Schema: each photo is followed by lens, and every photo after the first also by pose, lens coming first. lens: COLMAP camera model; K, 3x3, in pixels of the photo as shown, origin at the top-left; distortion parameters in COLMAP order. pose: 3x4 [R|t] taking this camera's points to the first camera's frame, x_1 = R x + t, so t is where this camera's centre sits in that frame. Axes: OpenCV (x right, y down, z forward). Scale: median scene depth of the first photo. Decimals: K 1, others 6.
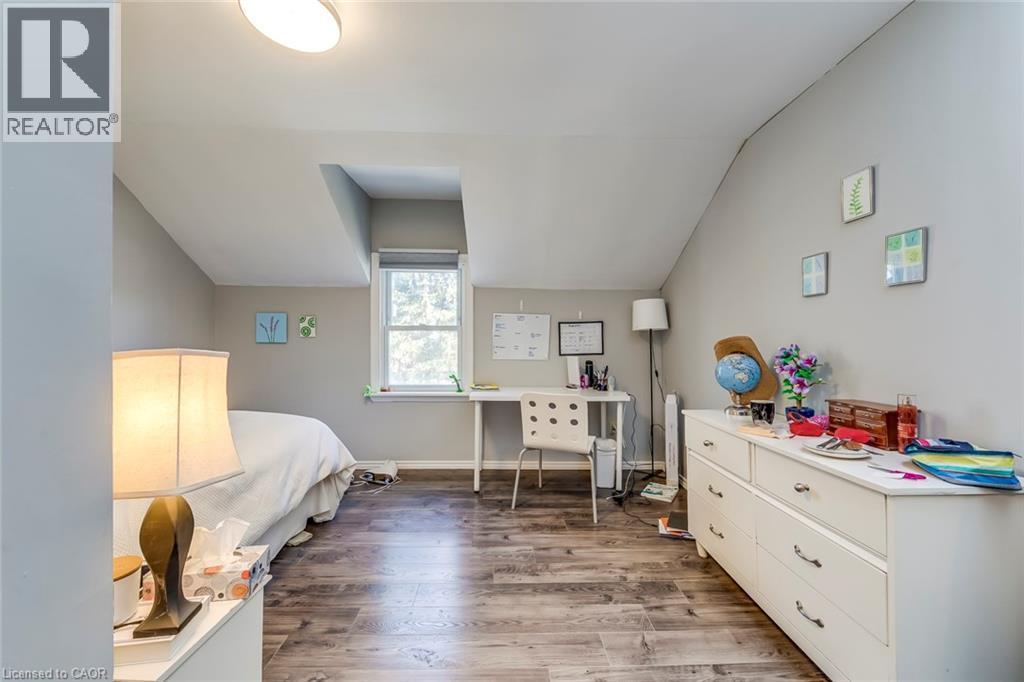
lens RADIAL K [[391.9, 0, 512.0], [0, 391.9, 341.0], [0, 0, 1]] dist [0.007114, -0.000329]
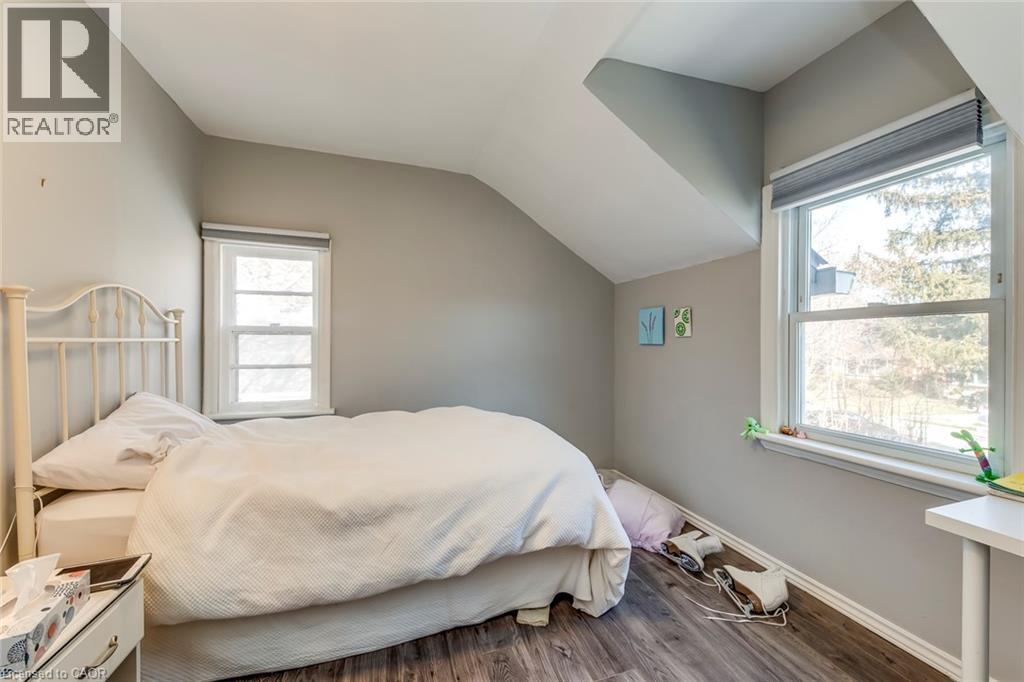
lens RADIAL K [[391.9, 0, 512.0], [0, 391.9, 341.0], [0, 0, 1]] dist [0.007114, -0.000329]
pose [[0.273458, -0.008708, -0.961845, 0.095294], [0.005161, 0.999958, -0.007586, 0.001872], [0.961870, -0.002889, 0.273491, 0.495812]]
